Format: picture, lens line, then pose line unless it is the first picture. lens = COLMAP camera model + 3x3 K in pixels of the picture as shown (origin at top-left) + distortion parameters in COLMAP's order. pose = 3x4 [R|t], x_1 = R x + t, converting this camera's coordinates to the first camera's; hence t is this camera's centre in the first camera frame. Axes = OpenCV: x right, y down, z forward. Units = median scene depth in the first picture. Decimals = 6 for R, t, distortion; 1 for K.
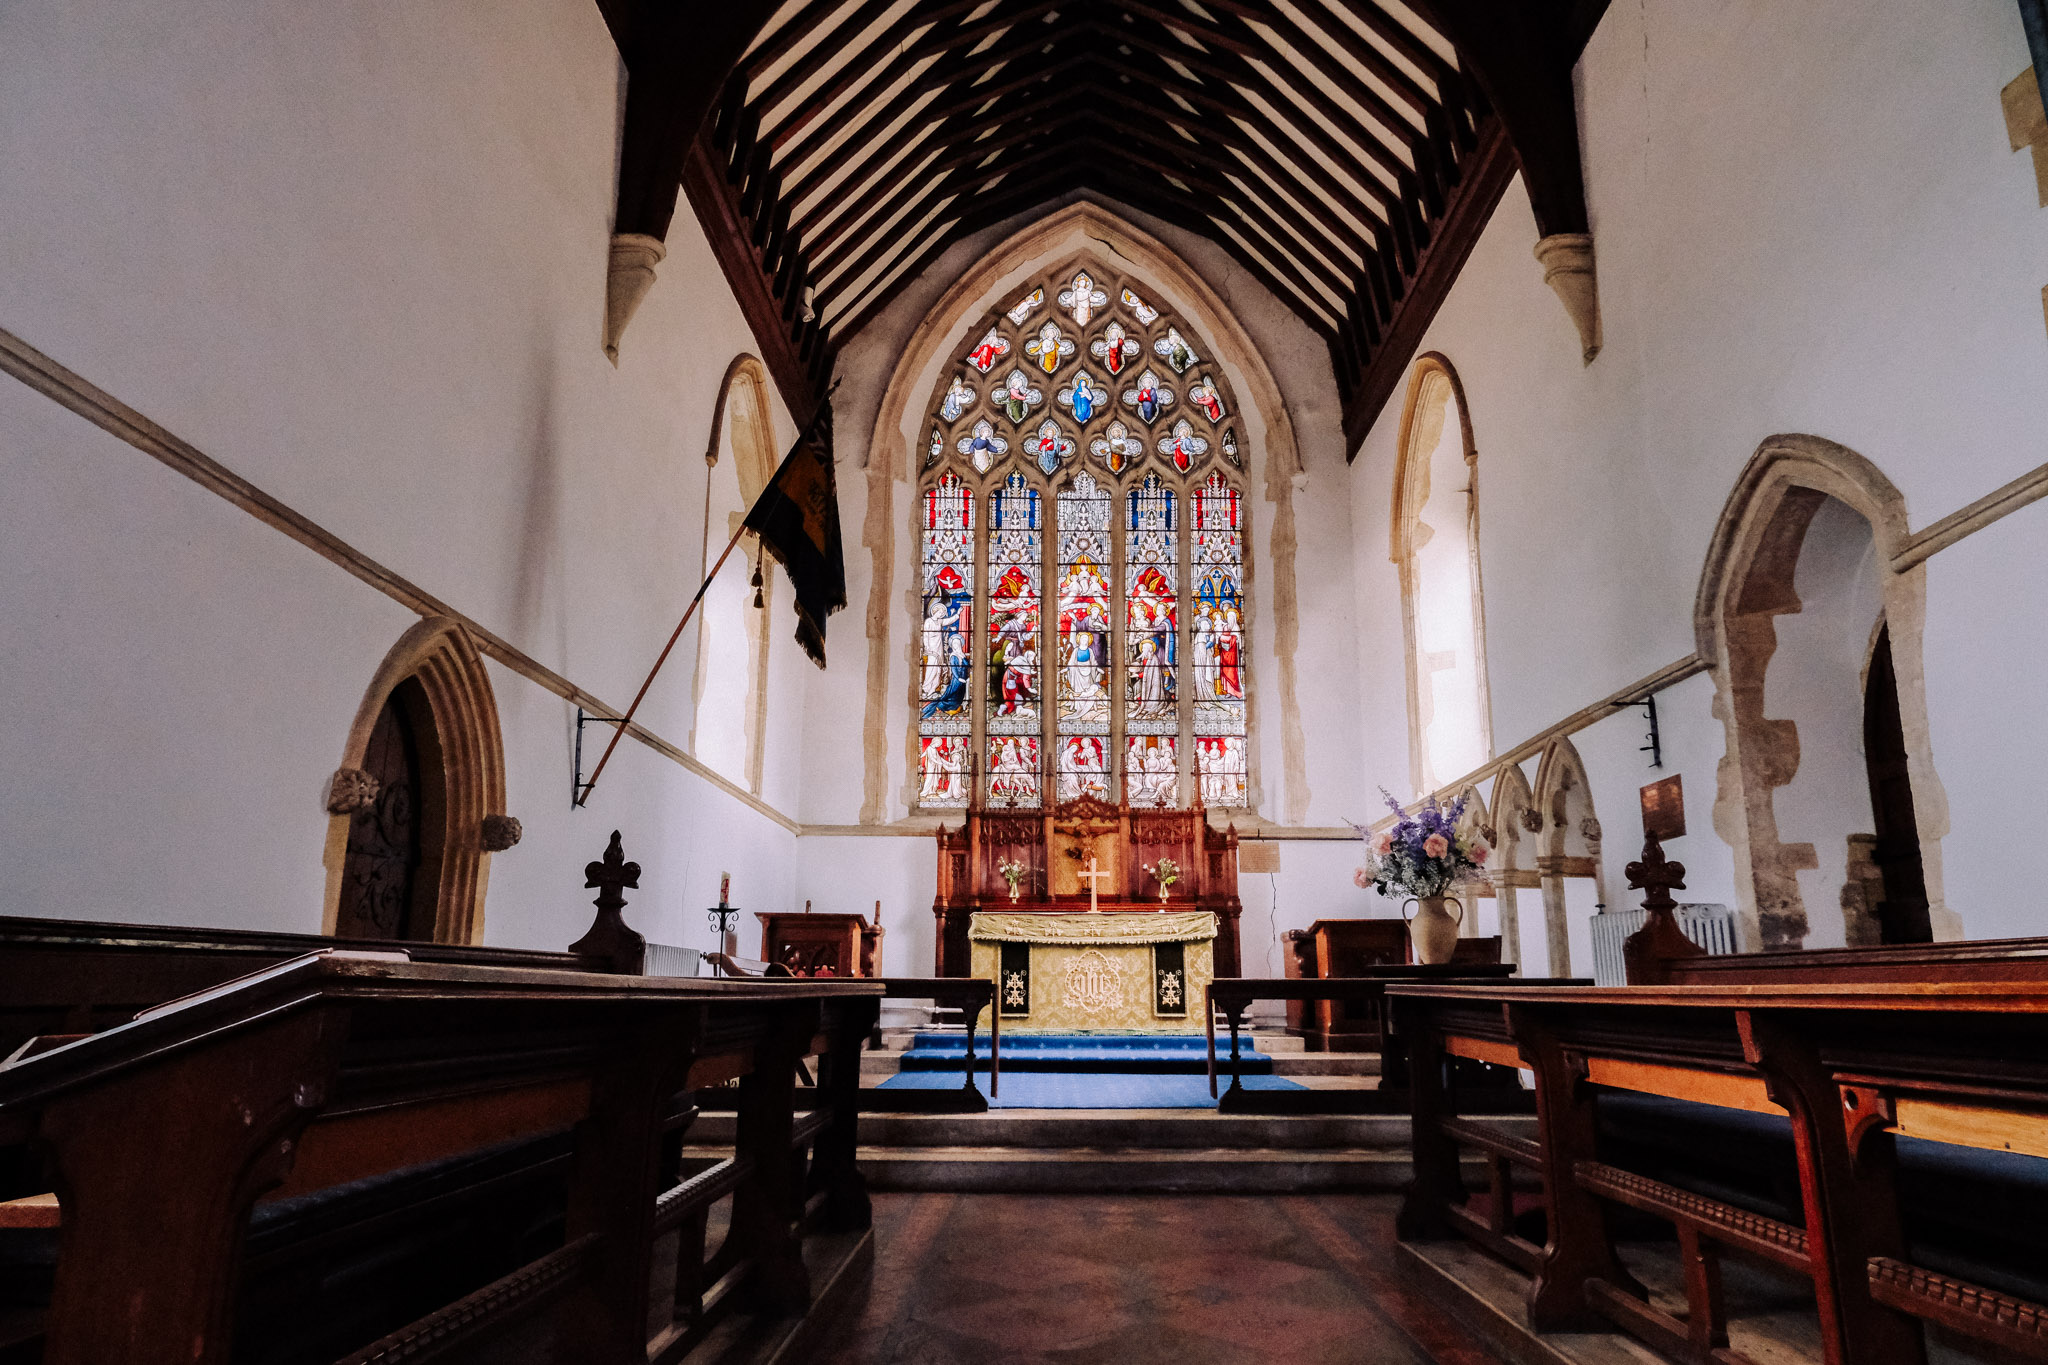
lens RADIAL K [[1289.1, 0, 1023.2], [0, 1289.1, 690.5], [0, 0, 1]] dist [0.001518, 0.000674]
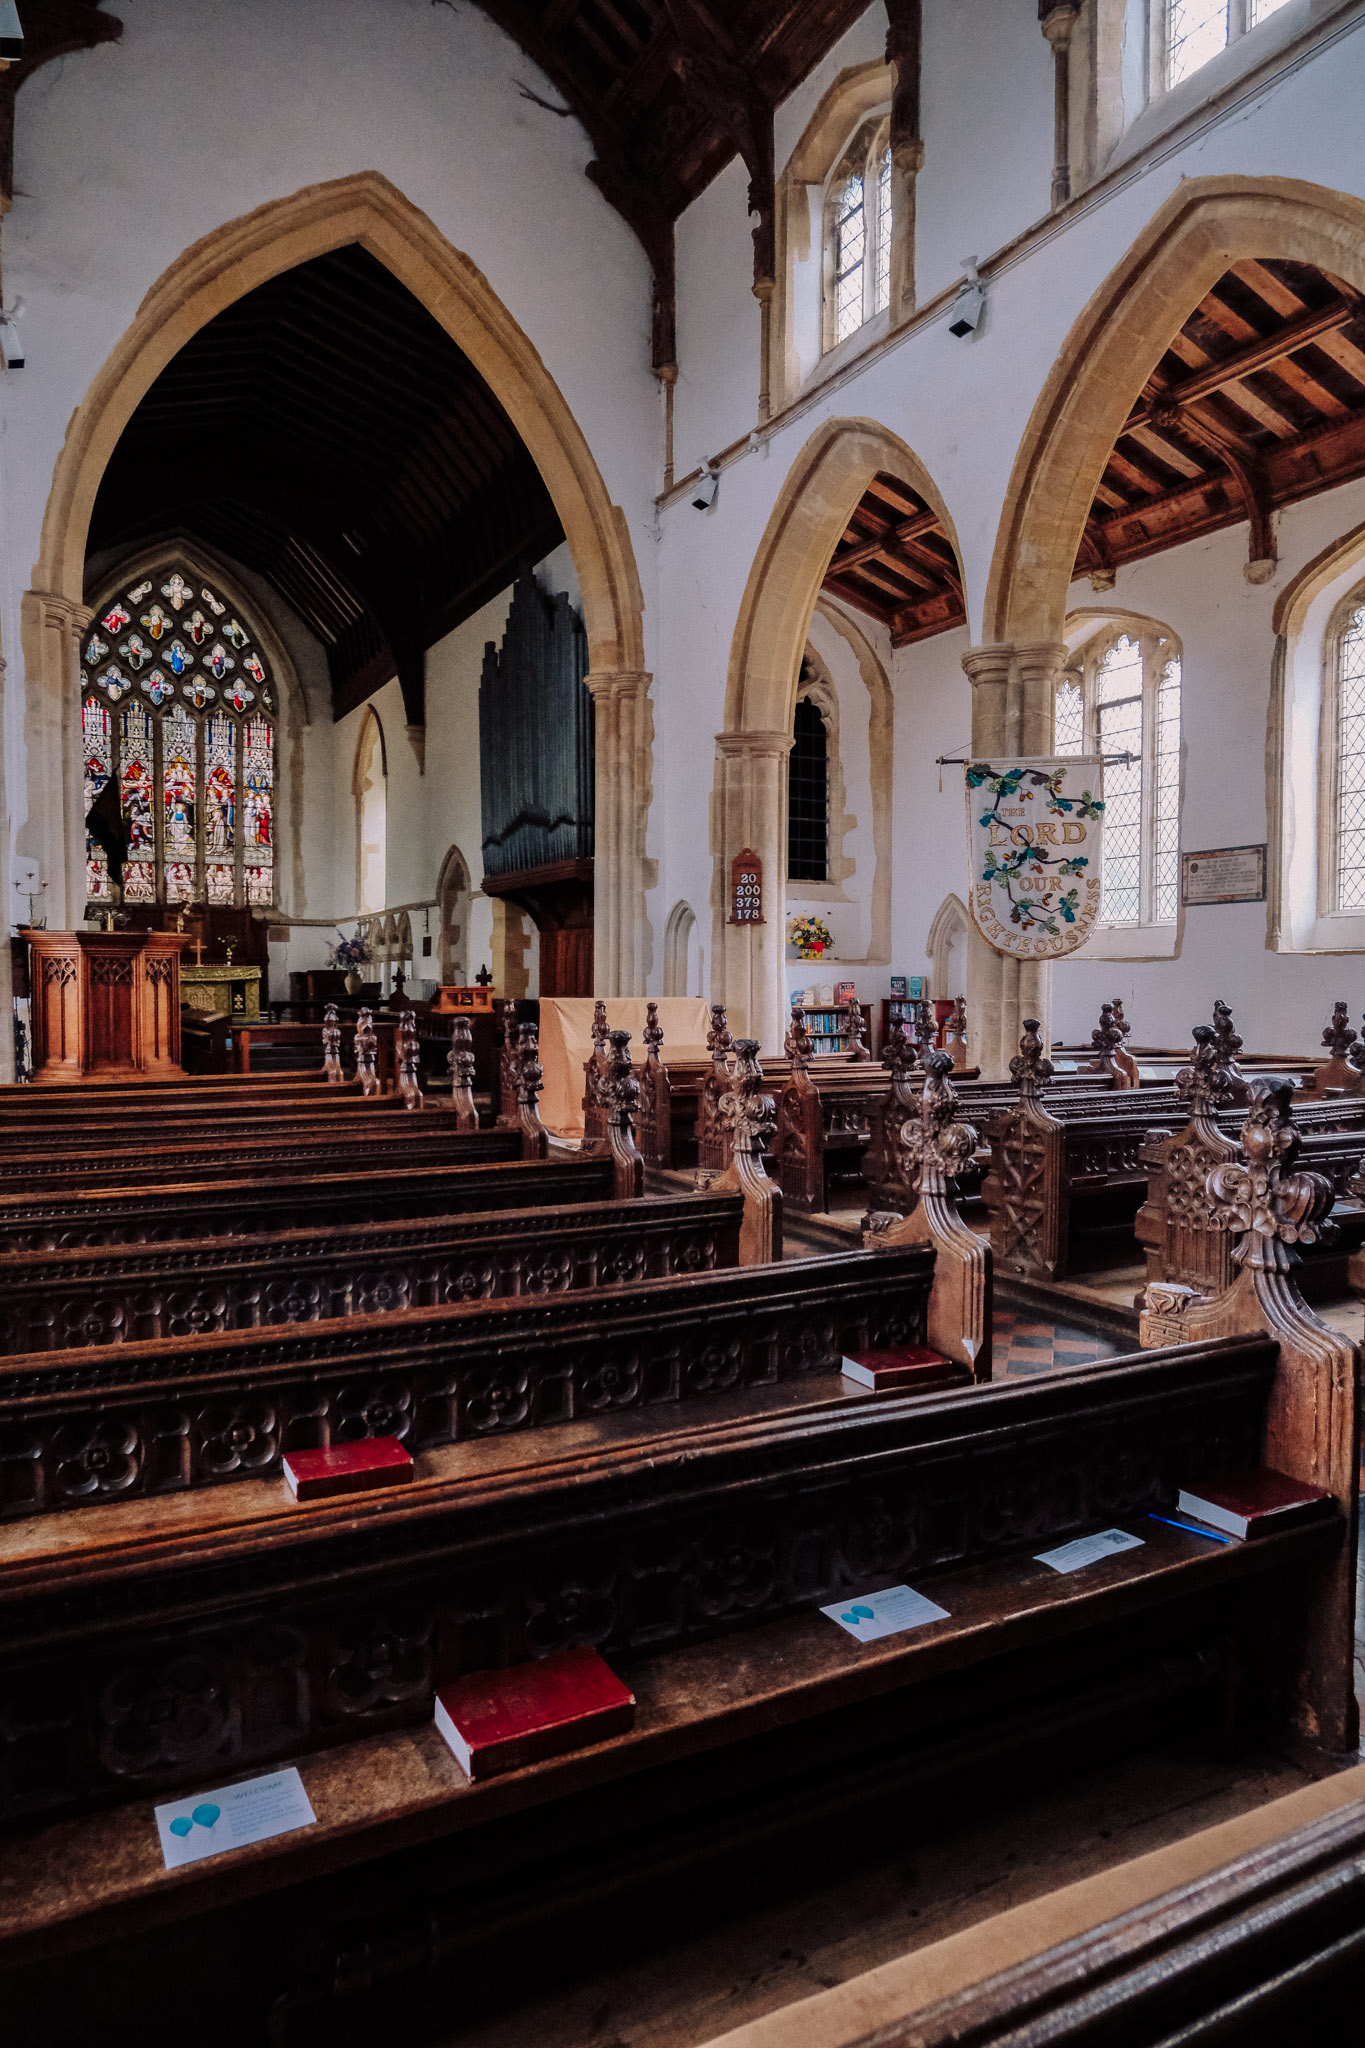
lens RADIAL K [[1289.1, 0, 679.8], [0, 1289.1, 1025.3], [0, 0, 1]] dist [0.001518, 0.000674]
pose [[0.874595, -0.020874, 0.484405, -0.216718], [-0.105207, 0.967099, 0.231626, -0.233271], [-0.473303, -0.253542, 0.843624, -0.894460]]
